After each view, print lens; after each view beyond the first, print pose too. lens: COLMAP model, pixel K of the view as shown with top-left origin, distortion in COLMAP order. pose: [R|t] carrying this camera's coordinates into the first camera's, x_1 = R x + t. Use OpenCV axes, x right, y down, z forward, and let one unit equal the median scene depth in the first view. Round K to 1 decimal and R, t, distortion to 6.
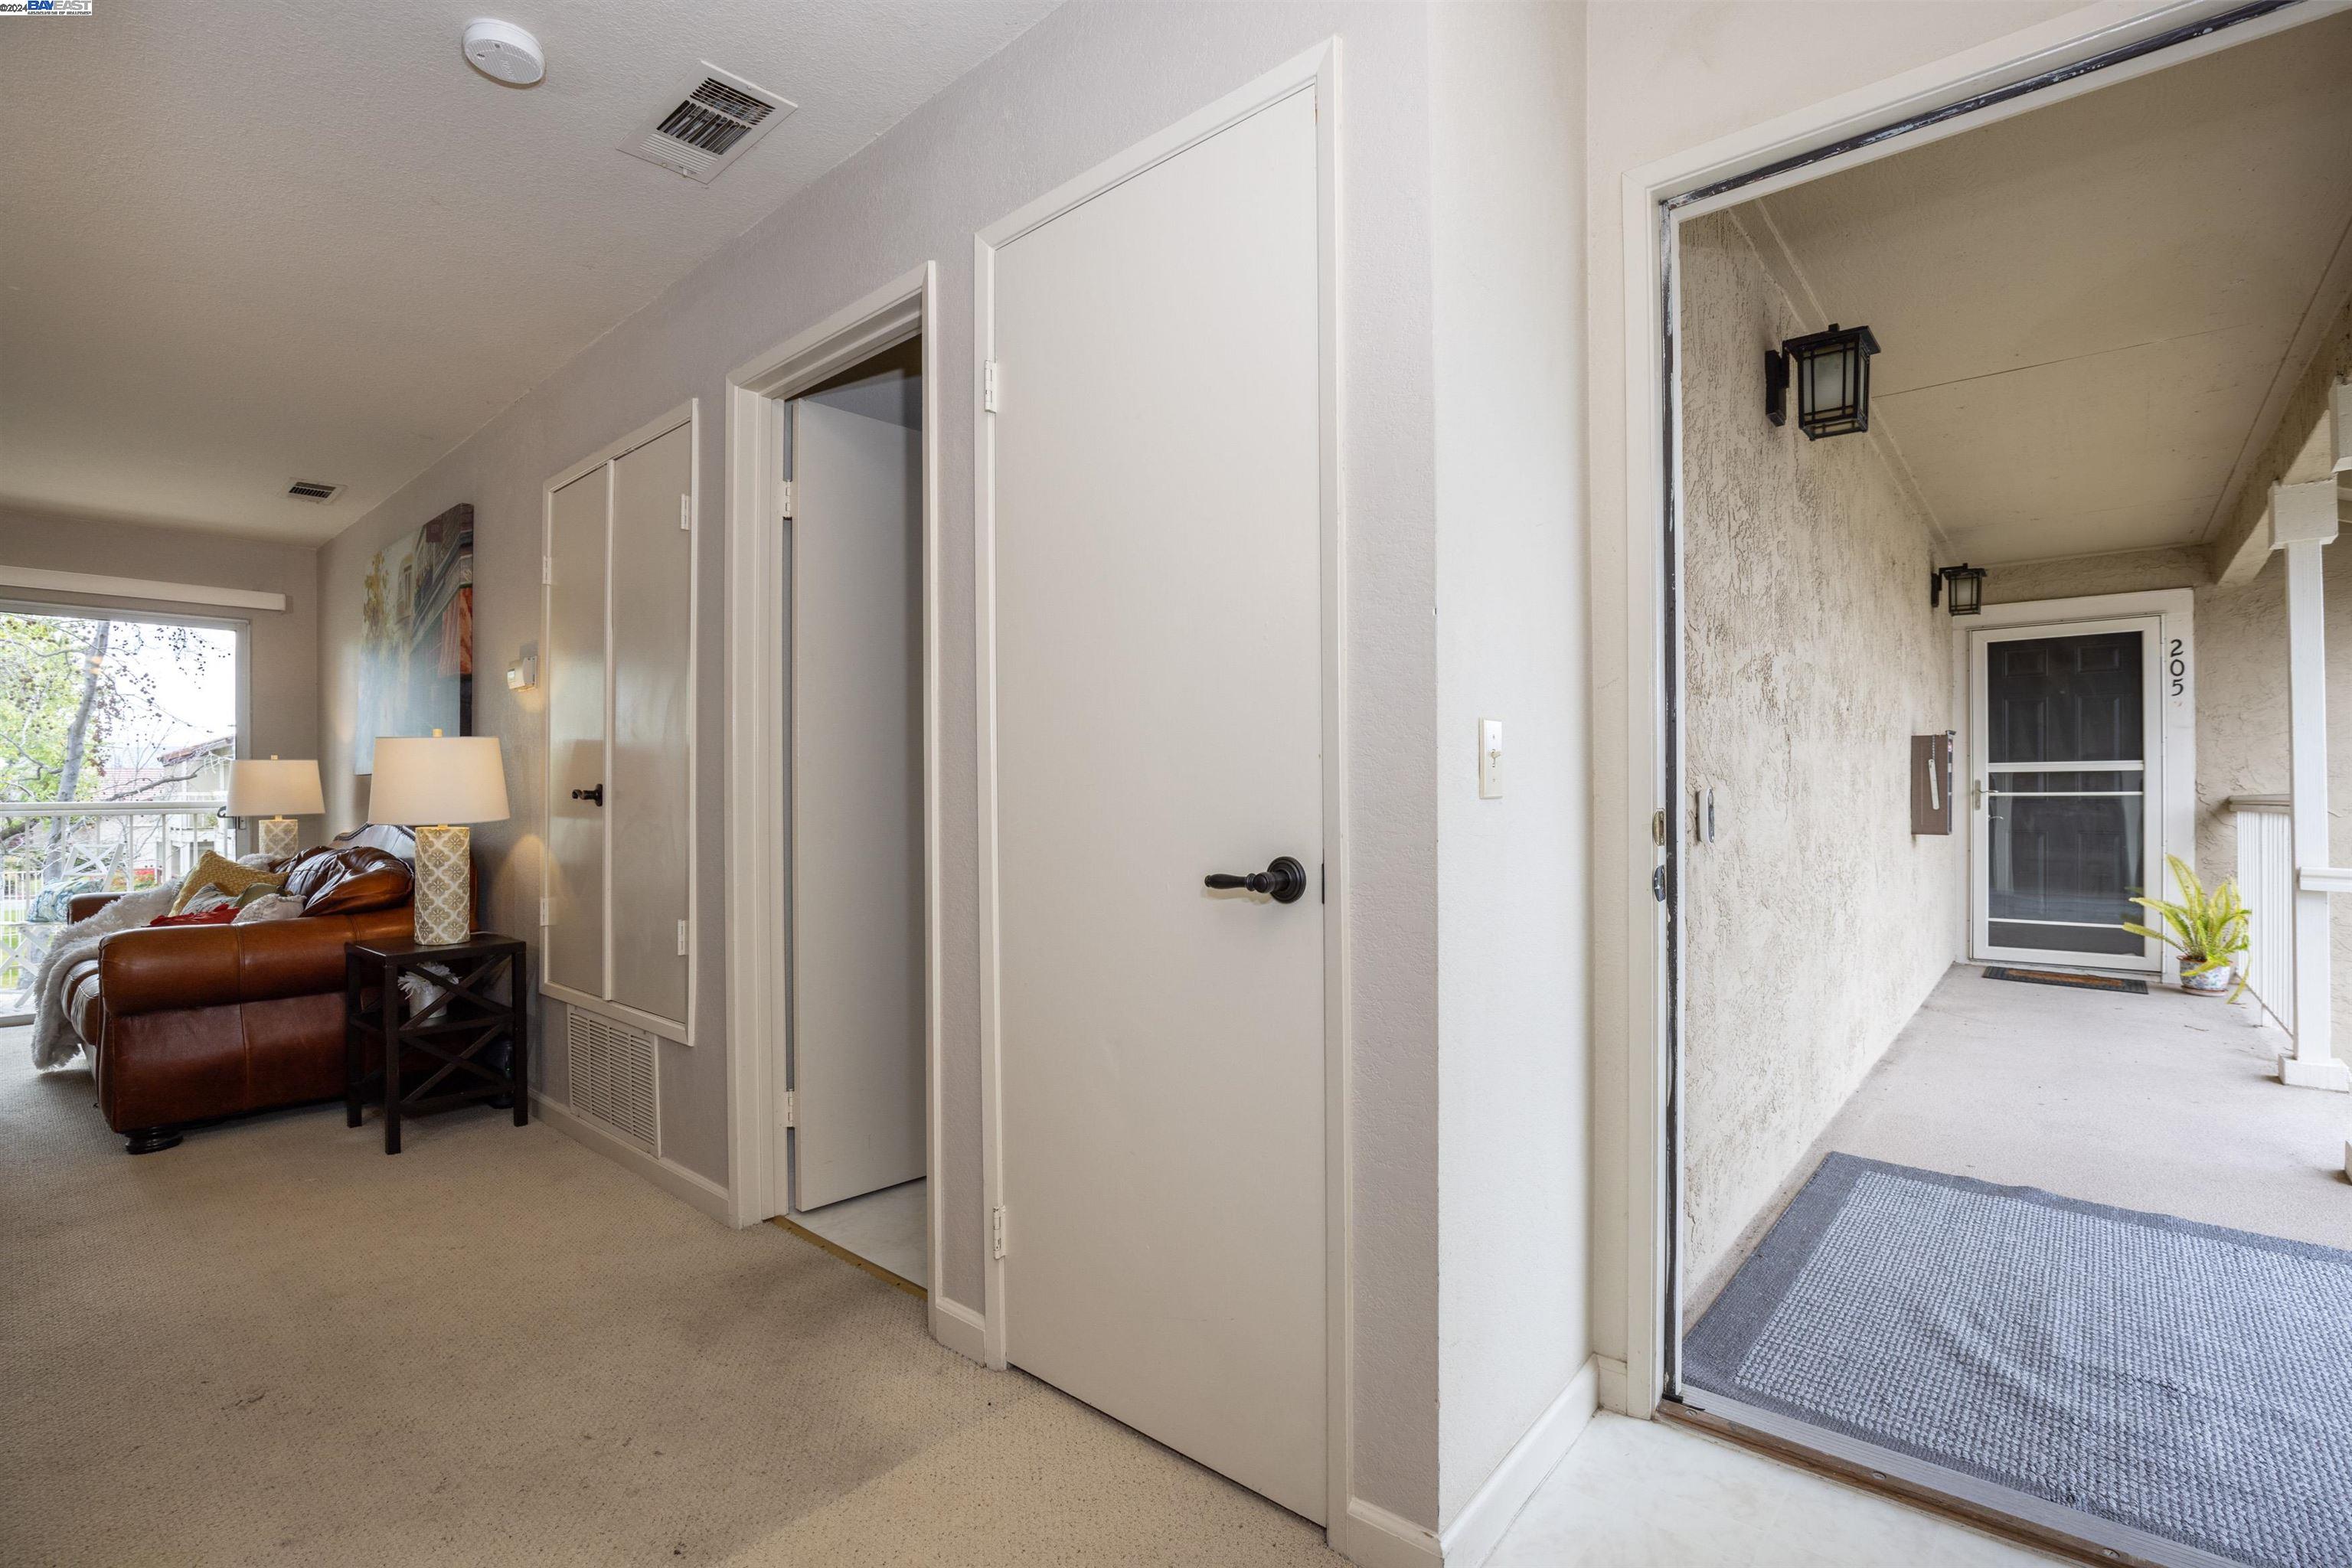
lens RADIAL K [[1073.7, 0, 1197.7], [0, 1073.7, 778.8], [0, 0, 1]] dist [-0.039311, 0.007726]
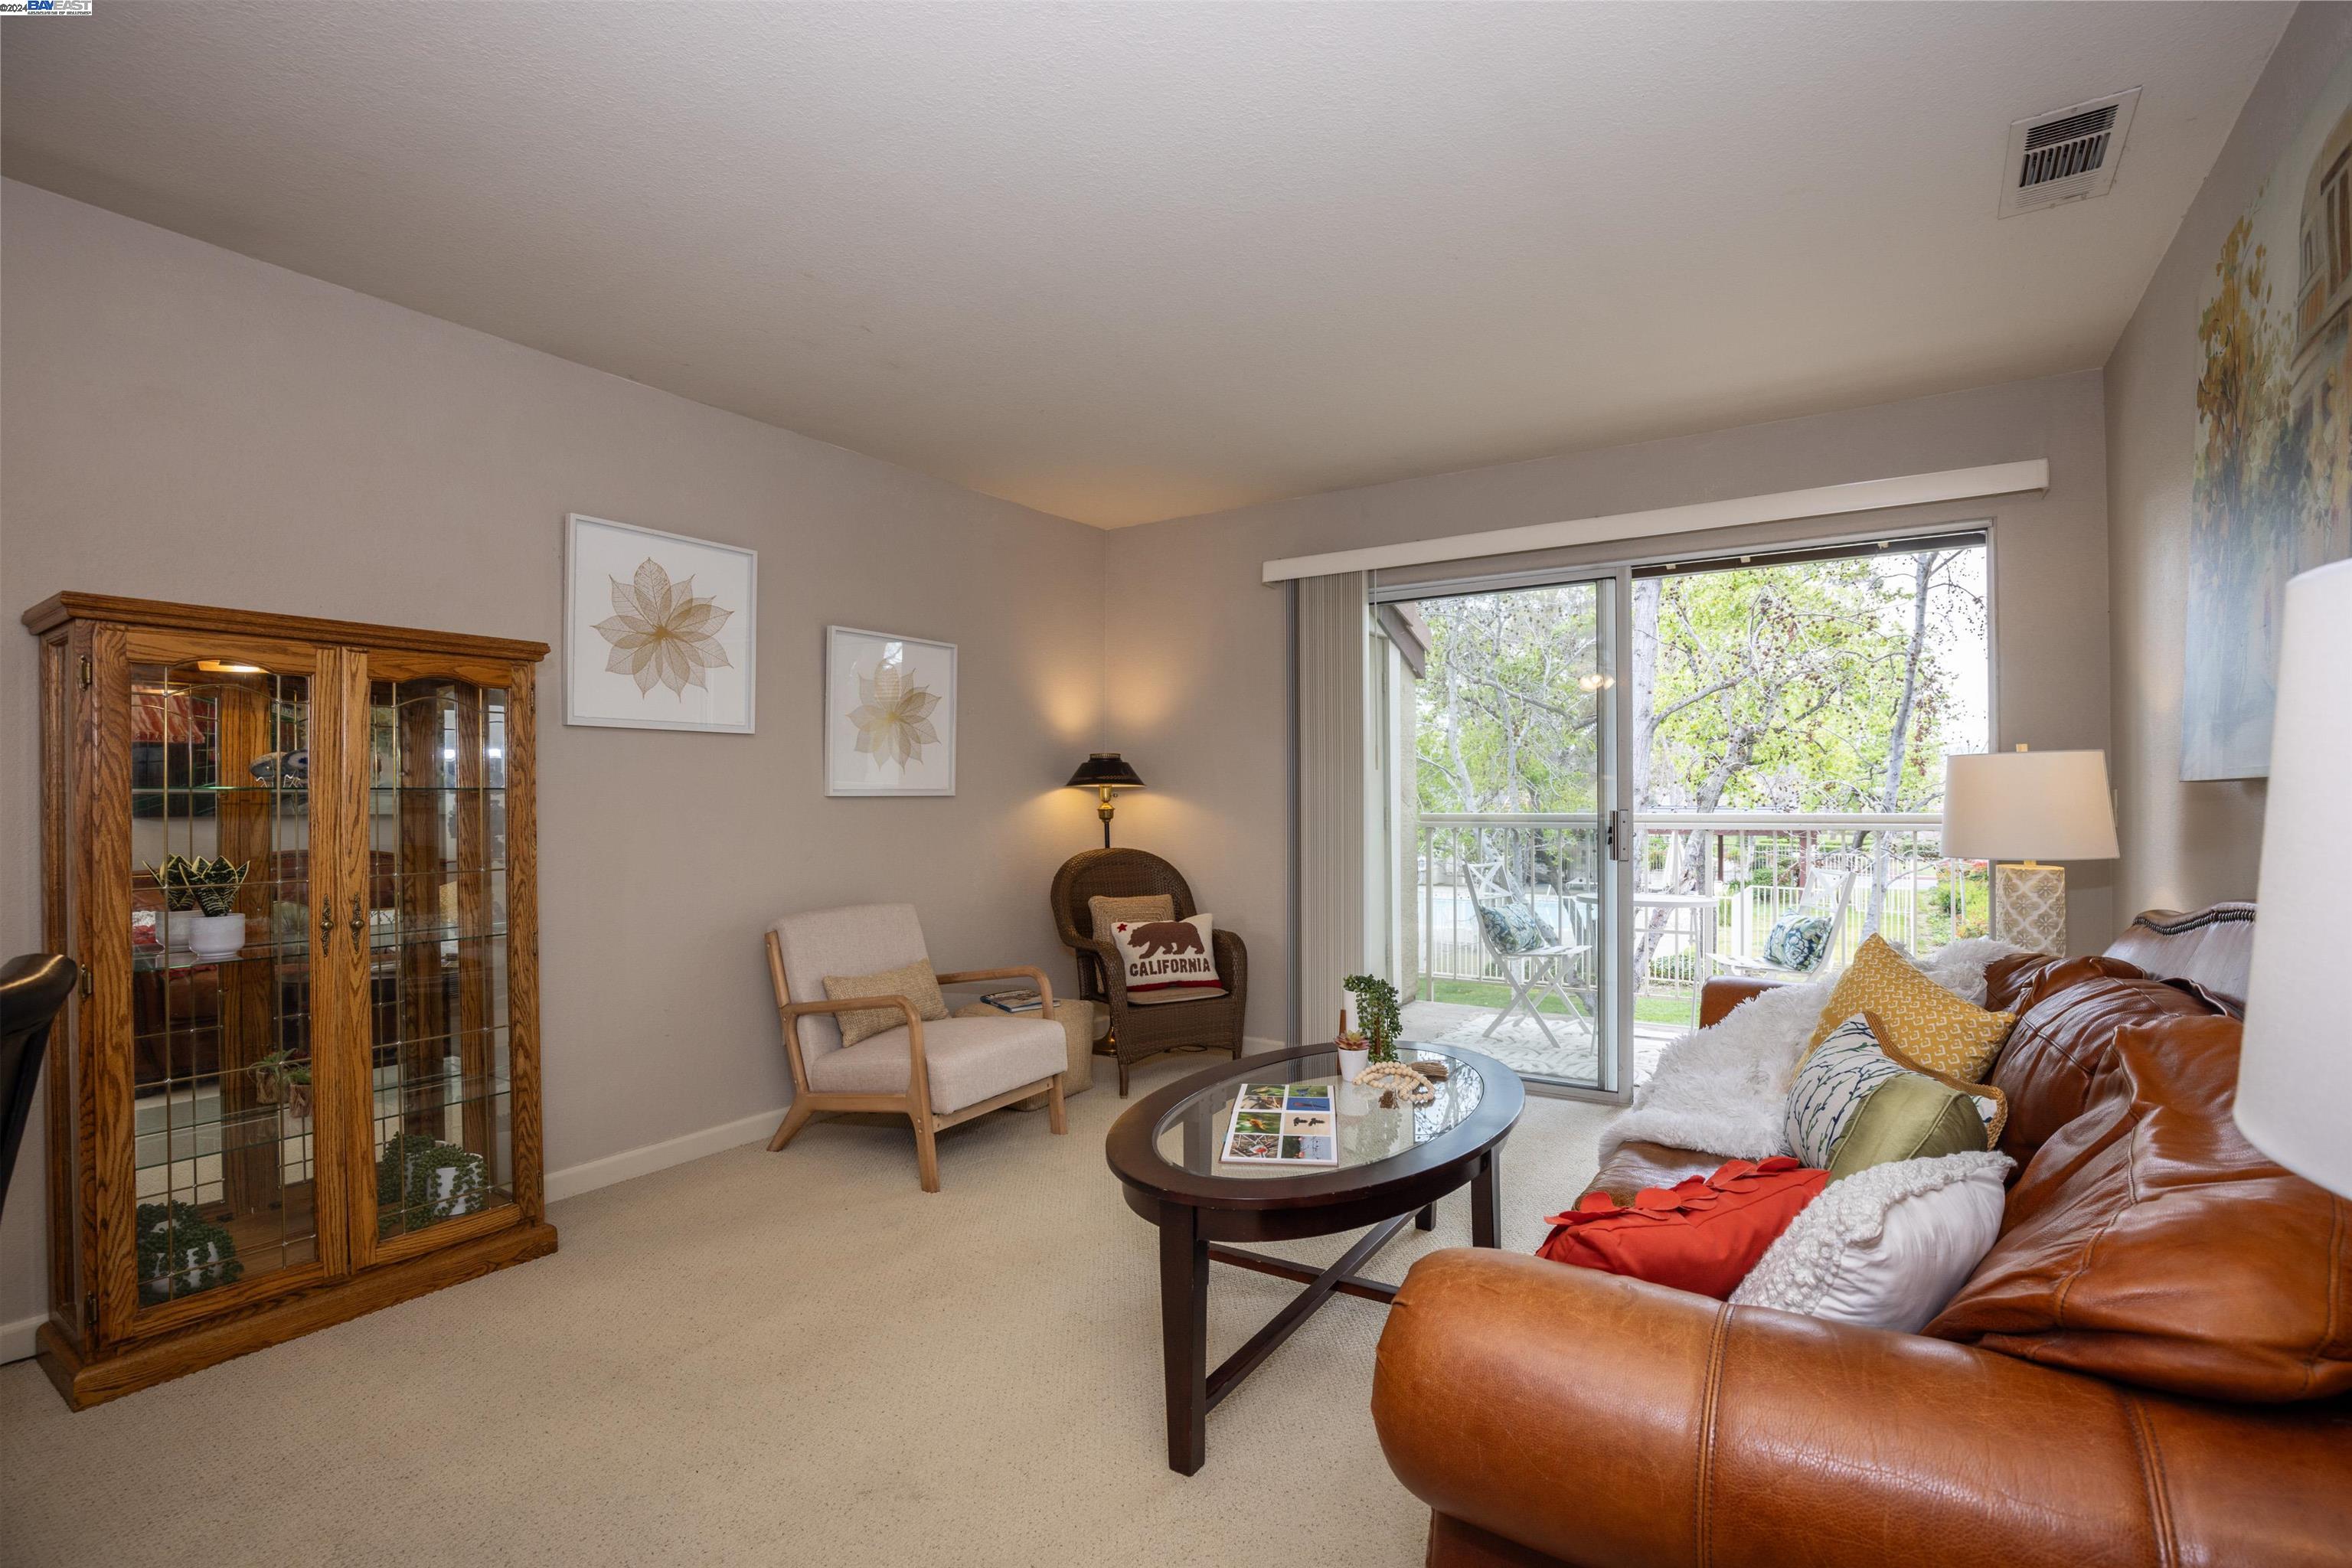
lens RADIAL K [[1073.7, 0, 1212.1], [0, 1073.7, 789.0], [0, 0, 1]] dist [-0.039311, 0.007726]
pose [[0.139197, 0.001907, -0.990263, -0.380840], [0.013077, 0.999907, 0.003764, -0.006584], [0.990178, -0.013474, 0.139159, 0.479098]]
